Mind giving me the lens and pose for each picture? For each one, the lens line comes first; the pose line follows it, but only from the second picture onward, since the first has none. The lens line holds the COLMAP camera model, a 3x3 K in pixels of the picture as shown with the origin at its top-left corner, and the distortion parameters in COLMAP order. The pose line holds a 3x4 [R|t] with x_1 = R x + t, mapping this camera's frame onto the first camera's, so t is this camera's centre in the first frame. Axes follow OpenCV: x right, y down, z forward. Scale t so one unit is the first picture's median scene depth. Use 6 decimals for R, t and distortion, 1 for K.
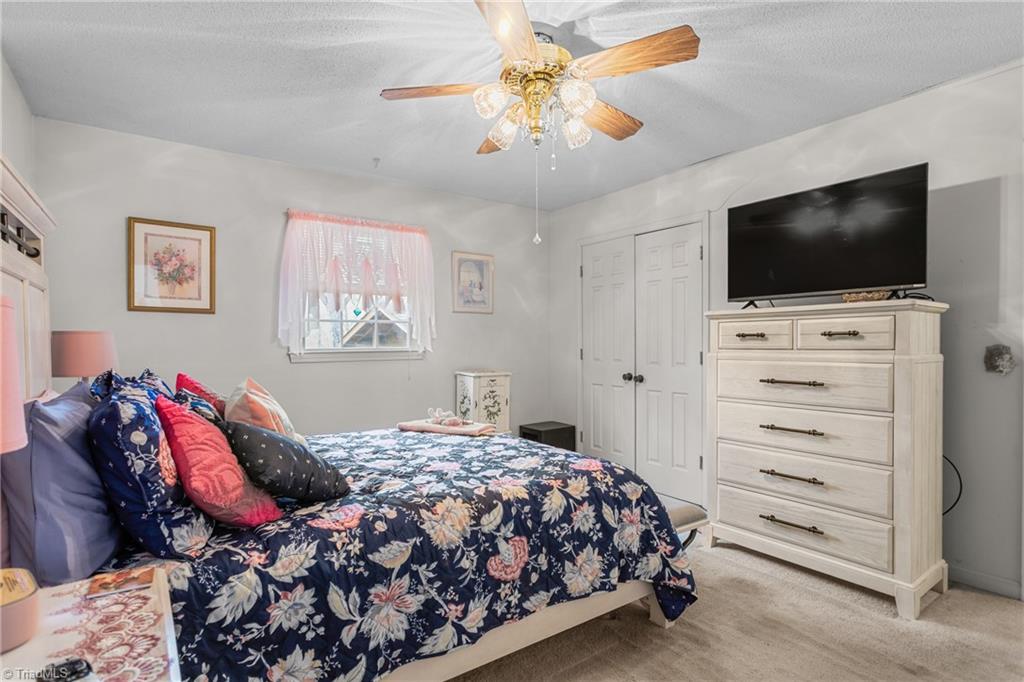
lens RADIAL K [[536.9, 0, 512.0], [0, 536.9, 341.0], [0, 0, 1]] dist [0.002709, 0.000432]
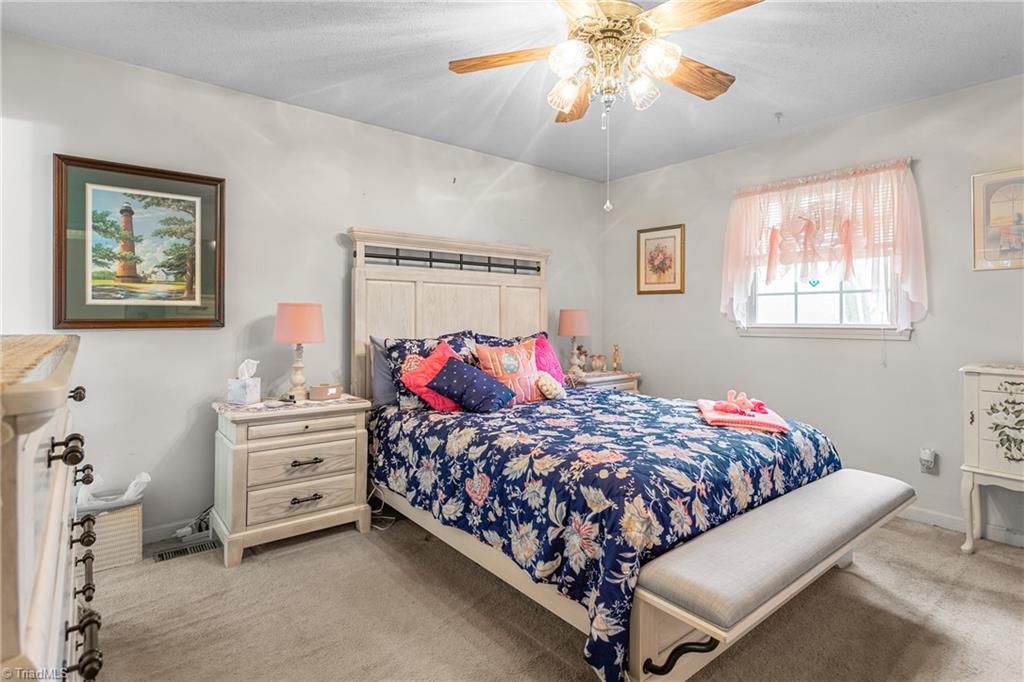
lens RADIAL K [[512.9, 0, 514.1], [0, 512.9, 314.7], [0, 0, 1]] dist [0.051339, 0.000100]
pose [[0.064306, 0.004077, -0.997922, 1.080958], [-0.001282, 0.999991, 0.004003, -0.005999], [0.997929, 0.001022, 0.064311, 0.896765]]
